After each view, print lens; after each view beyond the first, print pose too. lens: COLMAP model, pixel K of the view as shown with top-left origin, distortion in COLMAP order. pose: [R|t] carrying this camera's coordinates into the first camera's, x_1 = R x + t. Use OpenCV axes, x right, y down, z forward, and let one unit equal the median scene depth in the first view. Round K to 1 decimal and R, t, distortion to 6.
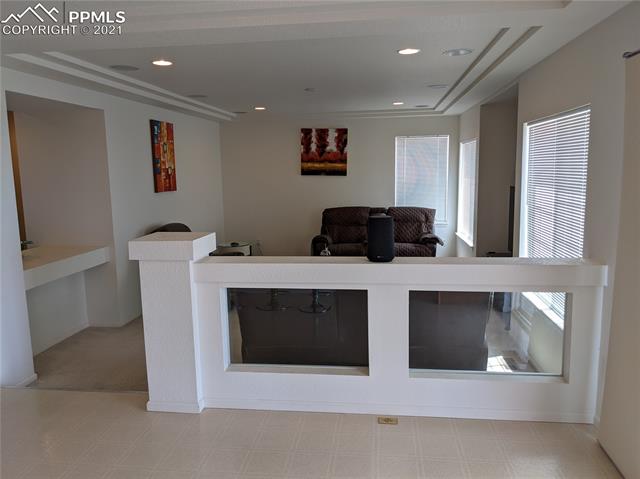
lens RADIAL K [[508.1, 0, 317.6], [0, 508.1, 244.0], [0, 0, 1]] dist [-0.002194, -0.013561]
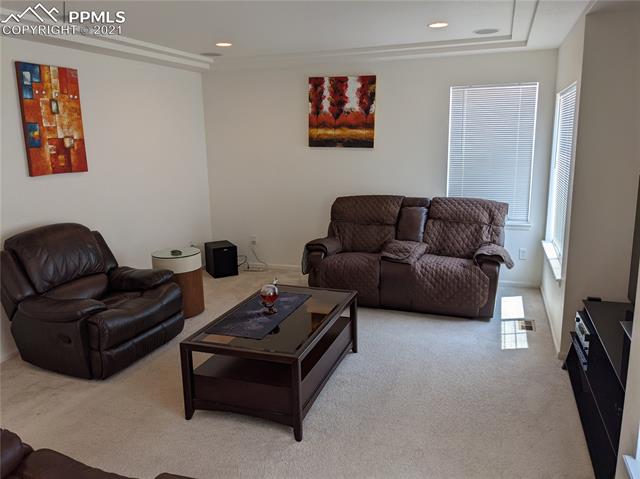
lens RADIAL K [[508.1, 0, 322.7], [0, 508.1, 232.7], [0, 0, 1]] dist [-0.002194, -0.013561]
pose [[0.977351, 0.038079, -0.208173, 0.135904], [-0.028825, 0.998464, 0.047305, -0.053186], [0.209654, -0.040233, 0.976947, 0.334098]]
